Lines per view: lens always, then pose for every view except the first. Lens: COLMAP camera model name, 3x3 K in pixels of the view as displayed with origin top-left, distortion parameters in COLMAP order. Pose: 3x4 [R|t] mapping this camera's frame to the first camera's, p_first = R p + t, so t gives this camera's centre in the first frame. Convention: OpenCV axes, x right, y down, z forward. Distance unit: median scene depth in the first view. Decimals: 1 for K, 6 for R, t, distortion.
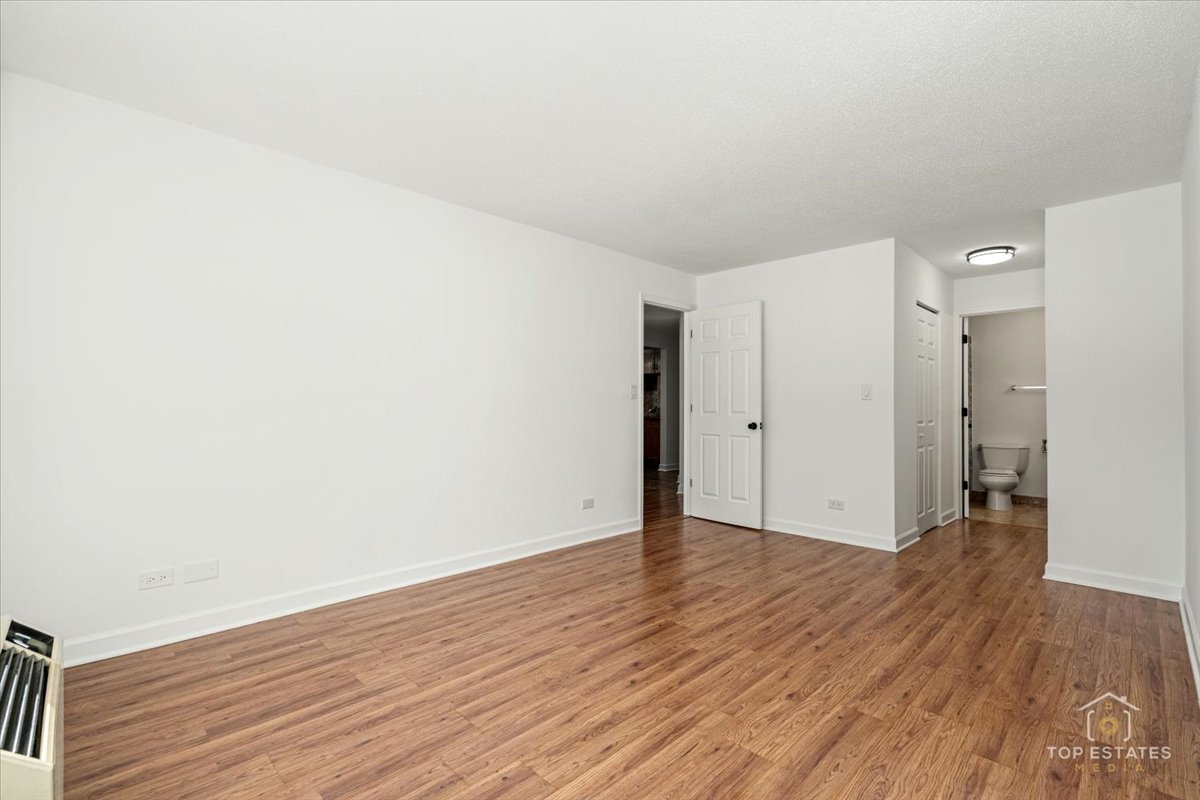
lens RADIAL K [[544.9, 0, 615.8], [0, 544.9, 397.9], [0, 0, 1]] dist [-0.006544, 0.000681]
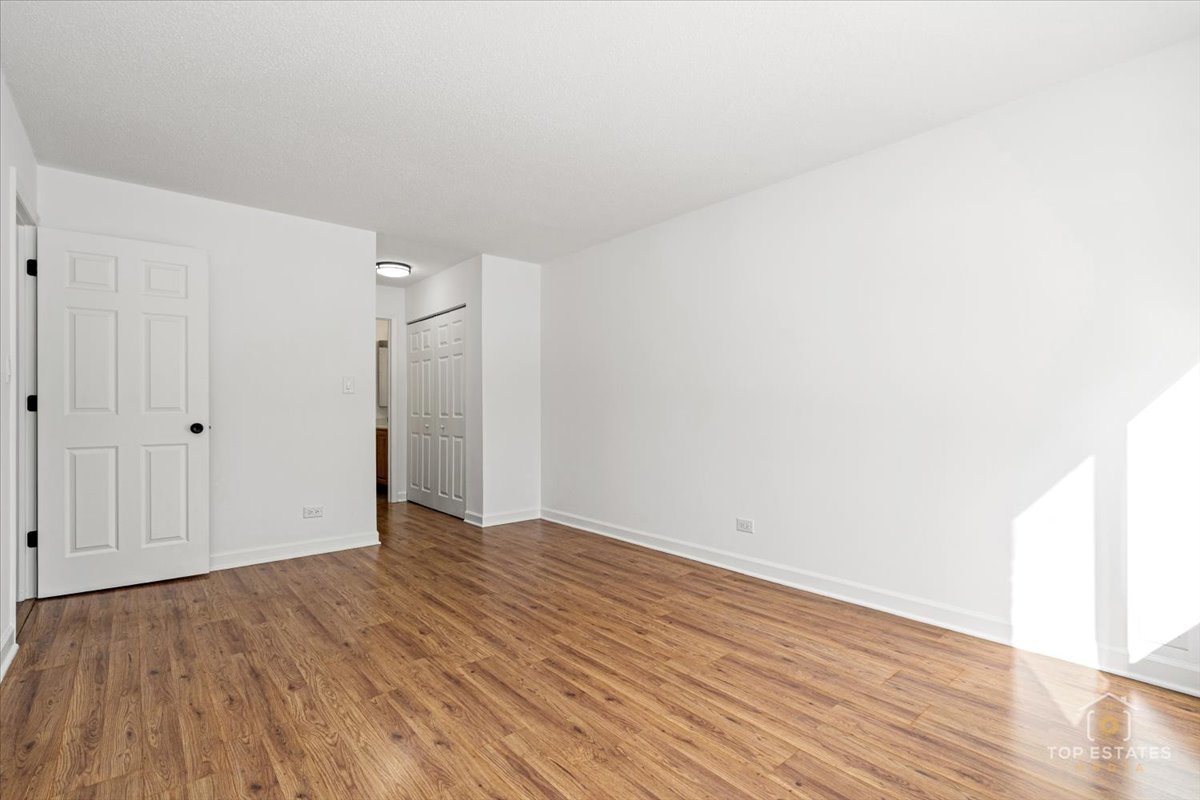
lens RADIAL K [[544.9, 0, 601.1], [0, 544.9, 389.4], [0, 0, 1]] dist [-0.006544, 0.000681]
pose [[0.090626, 0.025733, 0.995552, -0.739497], [-0.013125, 0.999610, -0.024643, 0.021154], [-0.995798, -0.010833, 0.090929, 0.778169]]
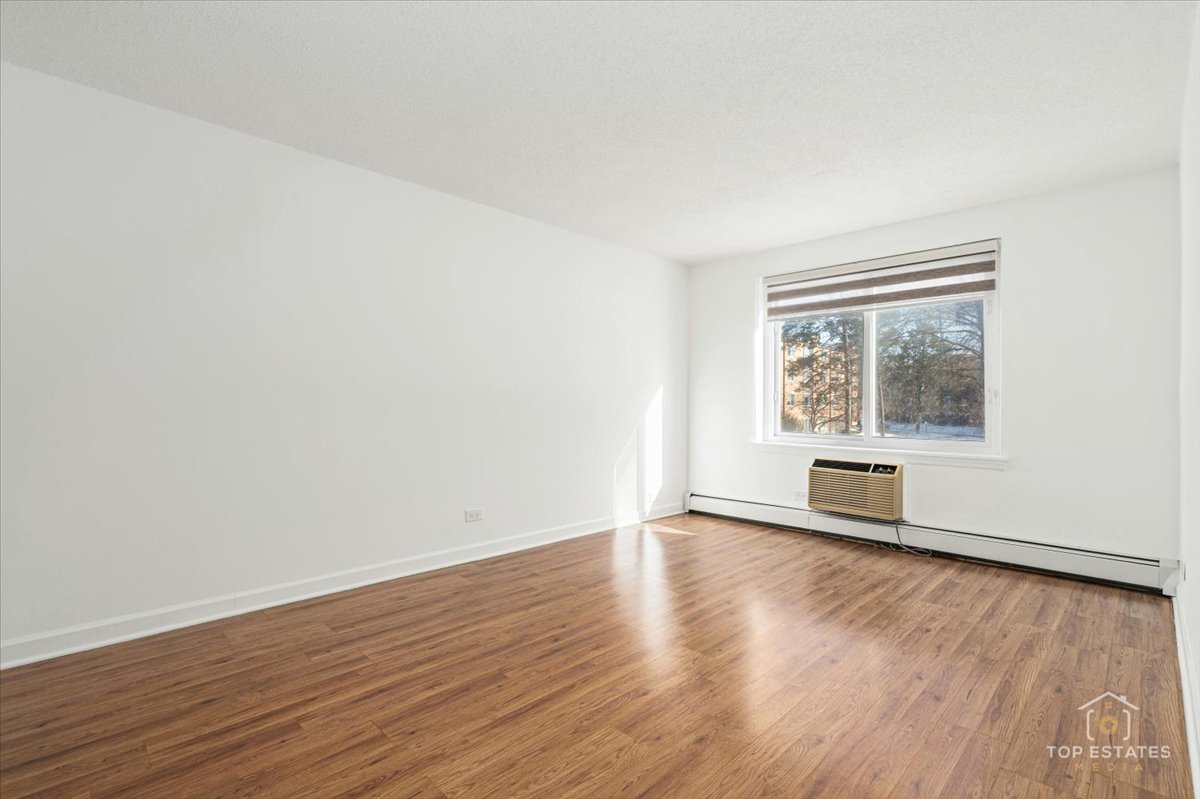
lens RADIAL K [[544.9, 0, 616.7], [0, 544.9, 405.9], [0, 0, 1]] dist [-0.006544, 0.000681]
pose [[-0.999920, -0.012155, 0.003495, 0.258125], [-0.012184, 0.999890, -0.008400, 0.042294], [-0.003393, -0.008442, -0.999959, 1.948470]]
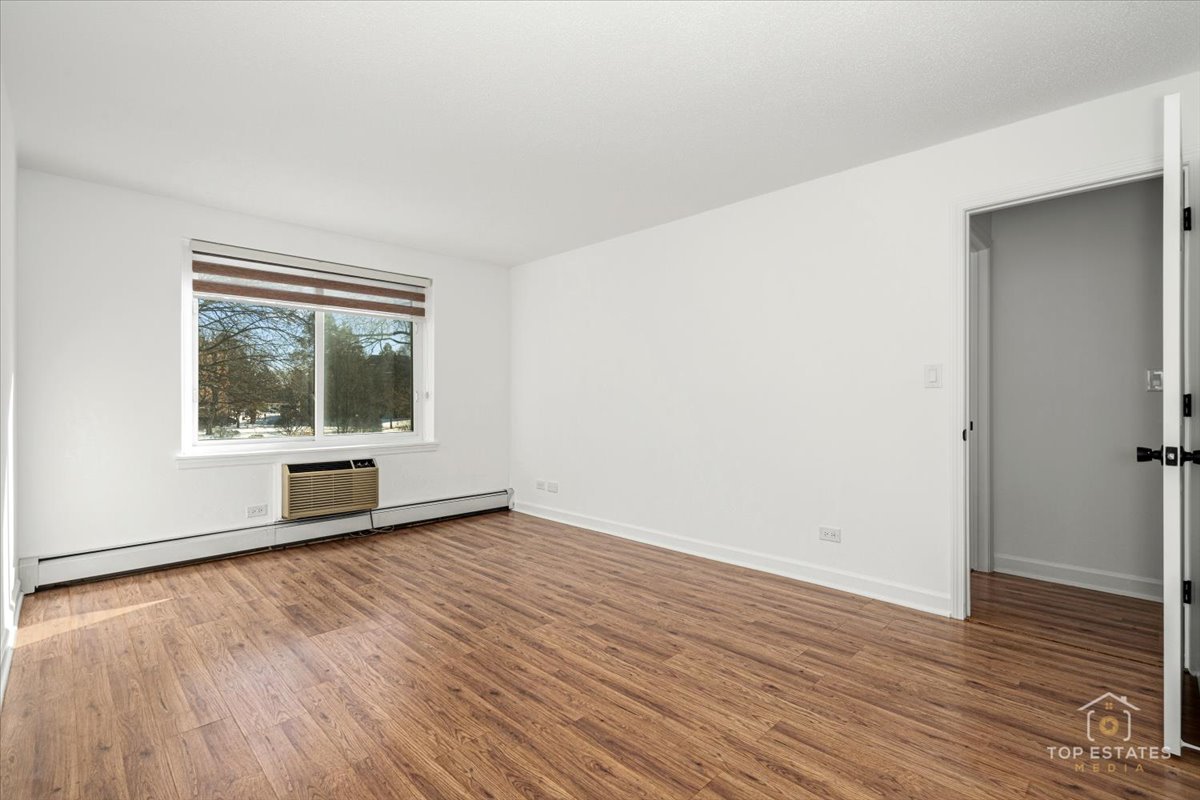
lens RADIAL K [[544.9, 0, 593.1], [0, 544.9, 406.7], [0, 0, 1]] dist [-0.006544, 0.000681]
pose [[-0.027375, 0.007530, -0.999597, 1.133941], [0.014098, 0.999875, 0.007146, 0.023075], [0.999526, -0.013896, -0.027478, 1.178464]]
